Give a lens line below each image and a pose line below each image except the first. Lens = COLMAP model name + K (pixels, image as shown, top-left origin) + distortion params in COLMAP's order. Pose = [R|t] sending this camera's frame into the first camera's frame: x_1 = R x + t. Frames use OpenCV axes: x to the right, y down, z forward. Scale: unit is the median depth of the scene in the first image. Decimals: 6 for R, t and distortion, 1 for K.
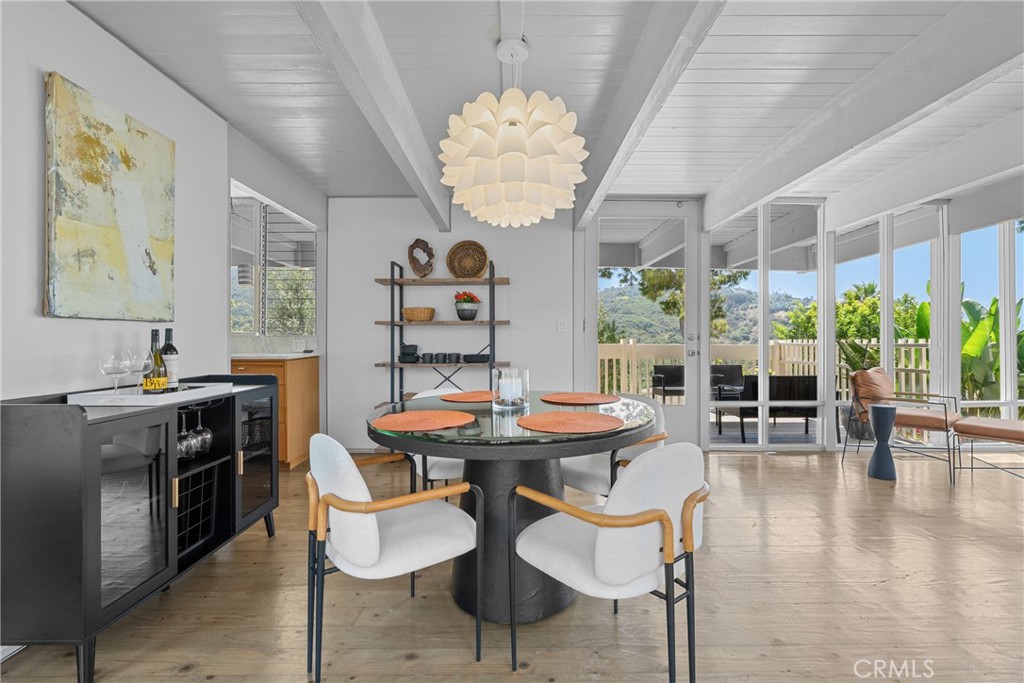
lens RADIAL K [[466.1, 0, 514.0], [0, 466.1, 340.2], [0, 0, 1]] dist [-0.004587, 0.000099]
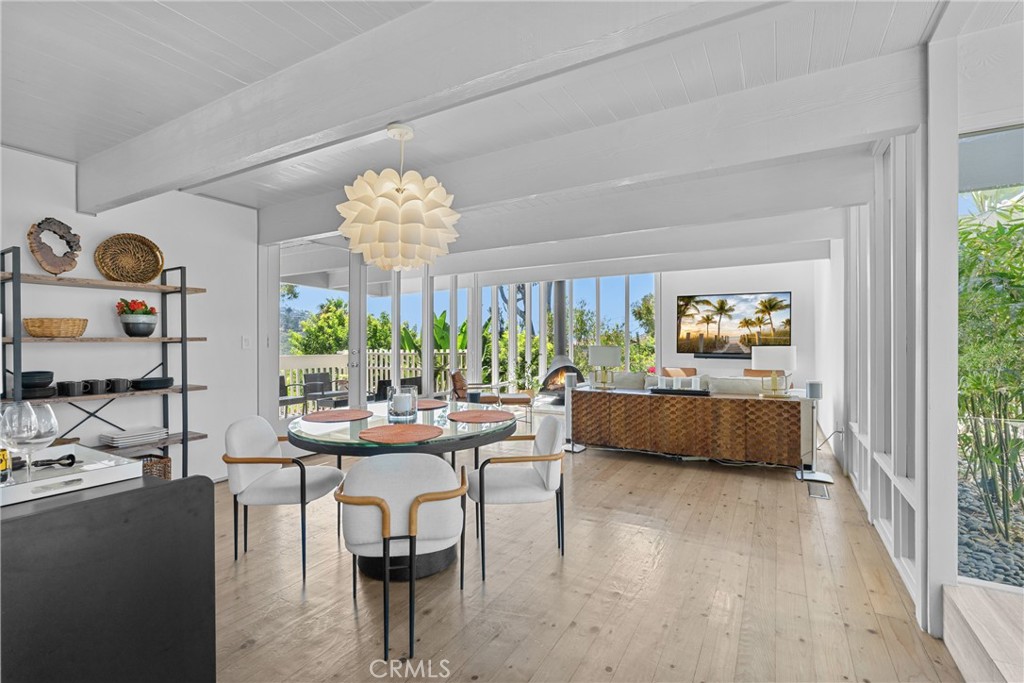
lens RADIAL K [[469.1, 0, 508.7], [0, 469.1, 347.4], [0, 0, 1]] dist [-0.000498, 0.000182]
pose [[0.504912, -0.013684, 0.863062, -0.460116], [0.009548, 0.999902, 0.010267, -0.025212], [-0.863118, 0.003056, 0.504993, 0.058012]]
